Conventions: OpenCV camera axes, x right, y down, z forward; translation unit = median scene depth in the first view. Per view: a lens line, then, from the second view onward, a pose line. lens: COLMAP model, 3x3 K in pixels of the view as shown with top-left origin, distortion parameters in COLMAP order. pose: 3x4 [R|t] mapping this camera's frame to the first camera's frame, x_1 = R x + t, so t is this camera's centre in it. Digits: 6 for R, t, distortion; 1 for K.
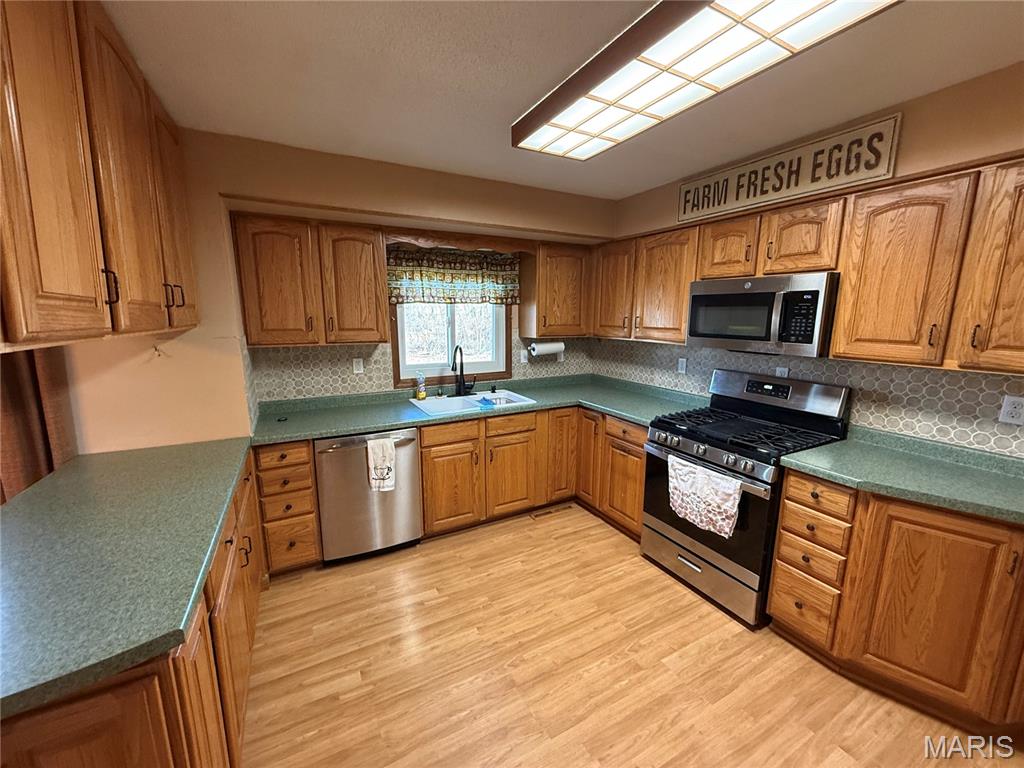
lens RADIAL K [[411.0, 0, 510.9], [0, 411.0, 384.0], [0, 0, 1]] dist [0.000040, -0.000042]
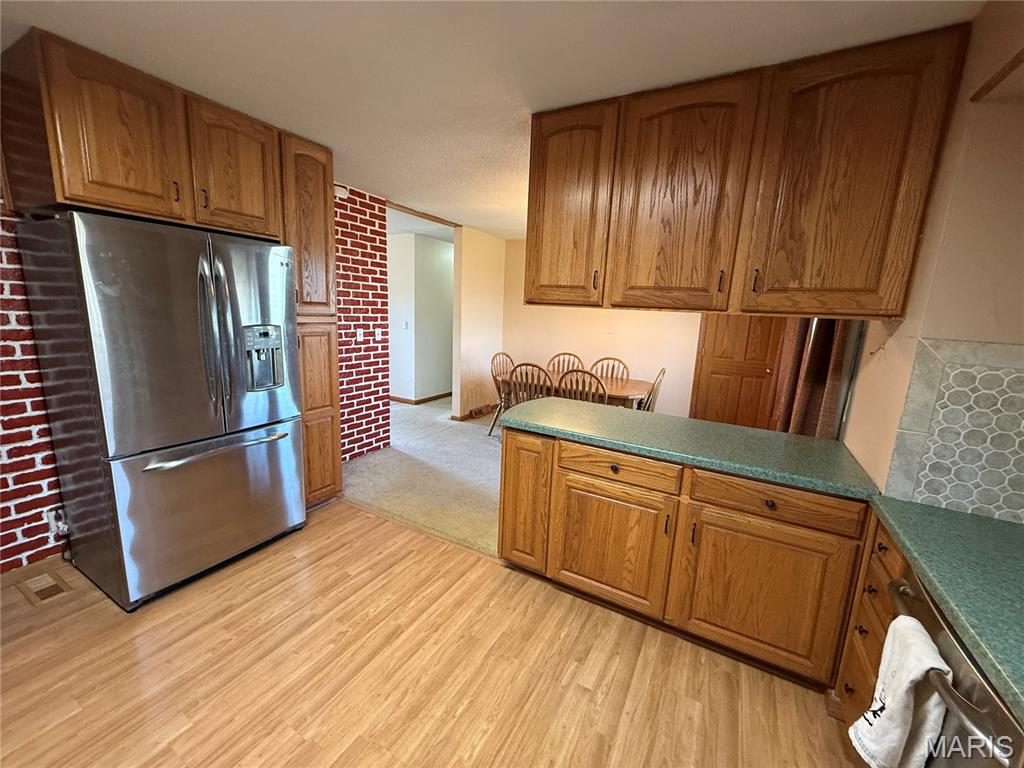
lens RADIAL K [[411.0, 0, 509.3], [0, 411.0, 383.2], [0, 0, 1]] dist [0.000040, -0.000042]
pose [[-0.839781, 0.060673, -0.539524, 0.192540], [-0.134967, 0.939211, 0.315699, -0.161943], [0.525882, 0.337936, -0.780543, 1.177410]]
